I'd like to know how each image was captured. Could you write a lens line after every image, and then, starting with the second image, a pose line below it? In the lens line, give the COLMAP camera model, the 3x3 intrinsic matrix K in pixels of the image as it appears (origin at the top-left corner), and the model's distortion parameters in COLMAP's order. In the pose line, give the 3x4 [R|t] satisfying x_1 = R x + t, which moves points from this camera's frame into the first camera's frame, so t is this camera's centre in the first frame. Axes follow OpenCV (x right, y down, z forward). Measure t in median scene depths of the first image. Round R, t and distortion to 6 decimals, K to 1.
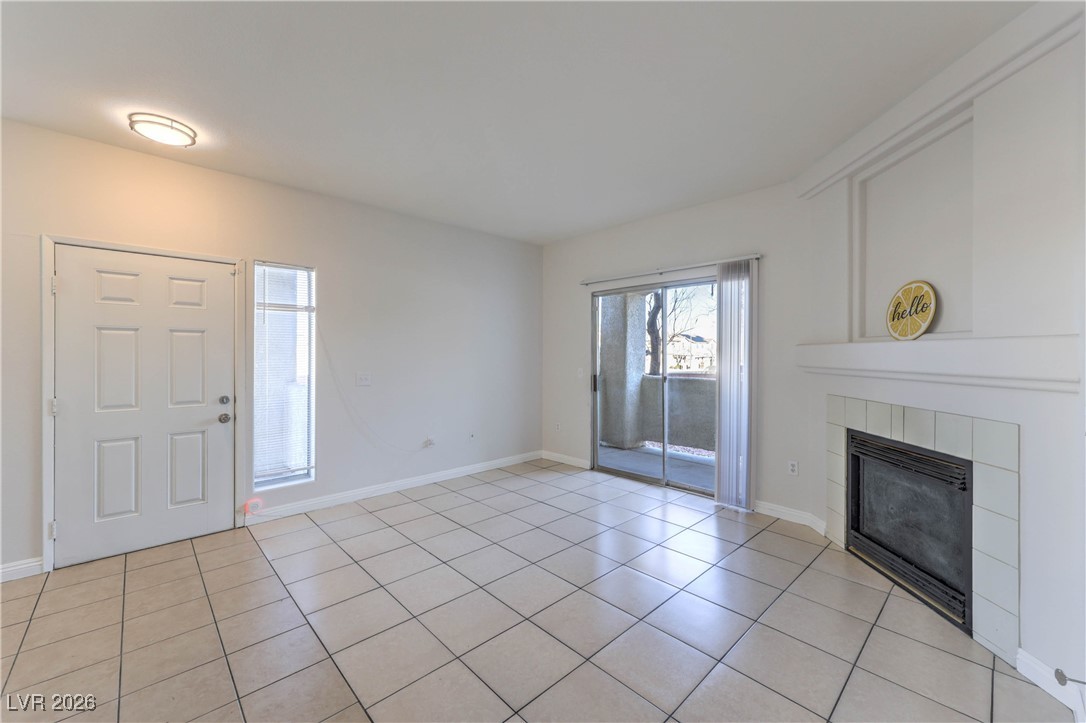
lens RADIAL K [[433.7, 0, 539.8], [0, 433.7, 354.7], [0, 0, 1]] dist [0.004332, -0.000298]
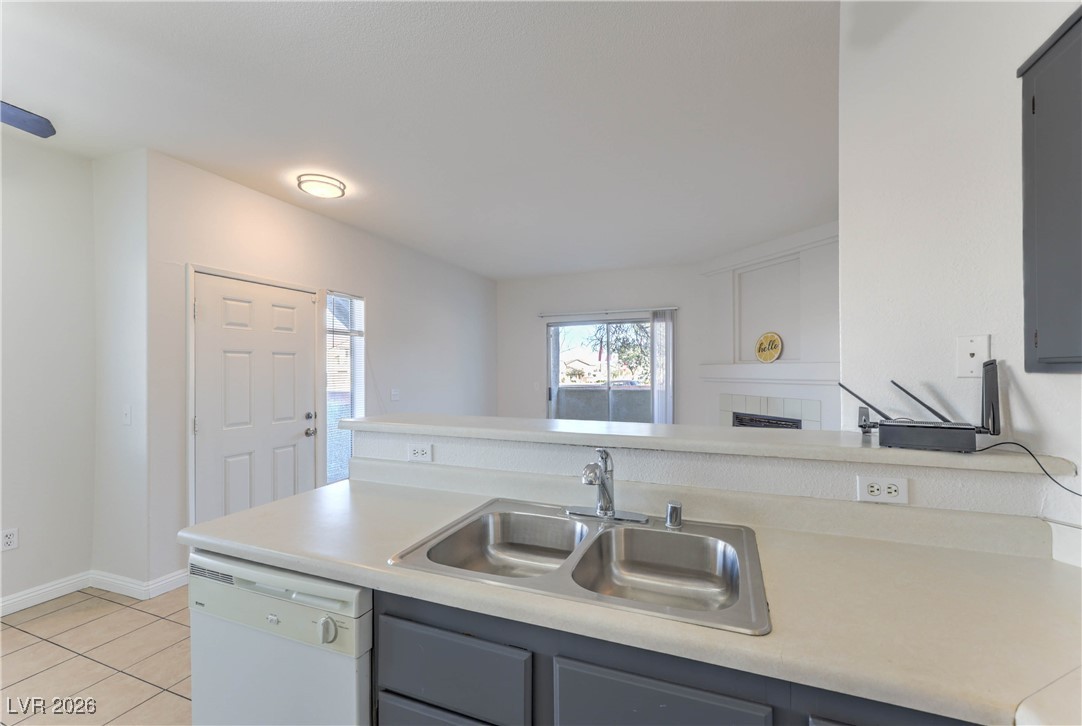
lens RADIAL K [[432.1, 0, 551.1], [0, 432.1, 368.5], [0, 0, 1]] dist [0.004332, -0.000298]
pose [[0.909342, -0.005667, 0.416011, -0.692975], [0.008390, 0.999954, -0.004717, -0.006547], [-0.415965, 0.007780, 0.909347, -0.290105]]
